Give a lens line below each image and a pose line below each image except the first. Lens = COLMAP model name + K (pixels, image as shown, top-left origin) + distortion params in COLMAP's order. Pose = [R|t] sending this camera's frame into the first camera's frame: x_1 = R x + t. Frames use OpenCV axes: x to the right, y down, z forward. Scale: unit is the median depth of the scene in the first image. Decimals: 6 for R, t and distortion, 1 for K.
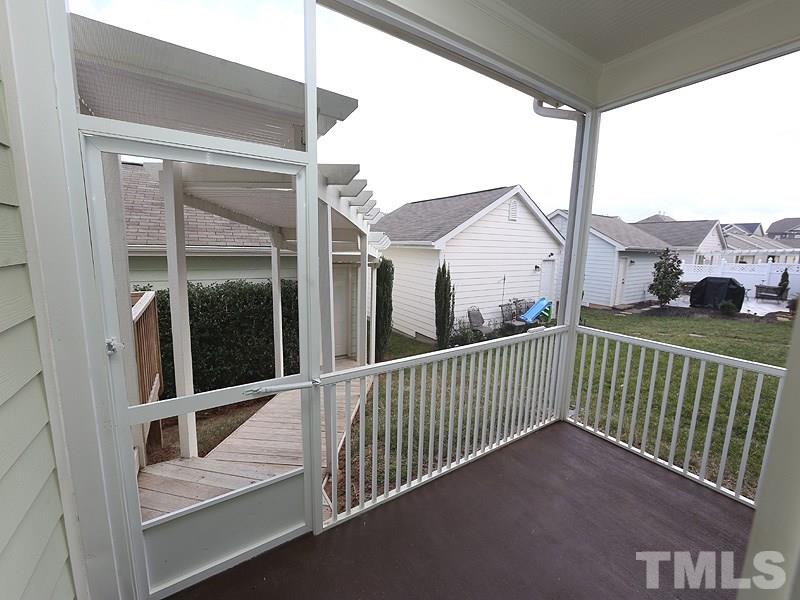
lens RADIAL K [[320.3, 0, 387.2], [0, 320.3, 296.0], [0, 0, 1]] dist [-0.001078, -0.000088]
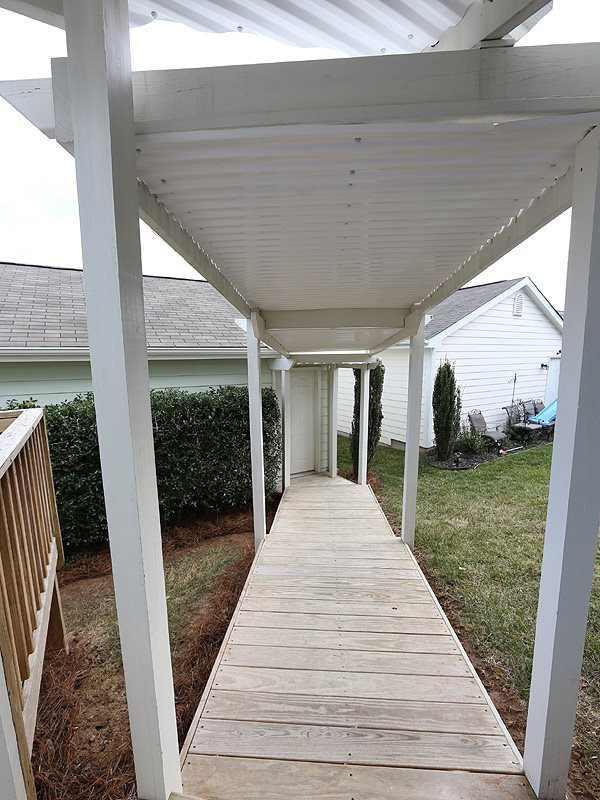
lens RADIAL K [[320.3, 0, 300.0], [0, 320.3, 400.0], [0, 0, 1]] dist [-0.001078, -0.000088]
pose [[0.977286, -0.044302, 0.207245, -0.413719], [0.040094, 0.998896, 0.024466, -0.037586], [-0.208100, -0.015602, 0.977983, 0.208690]]
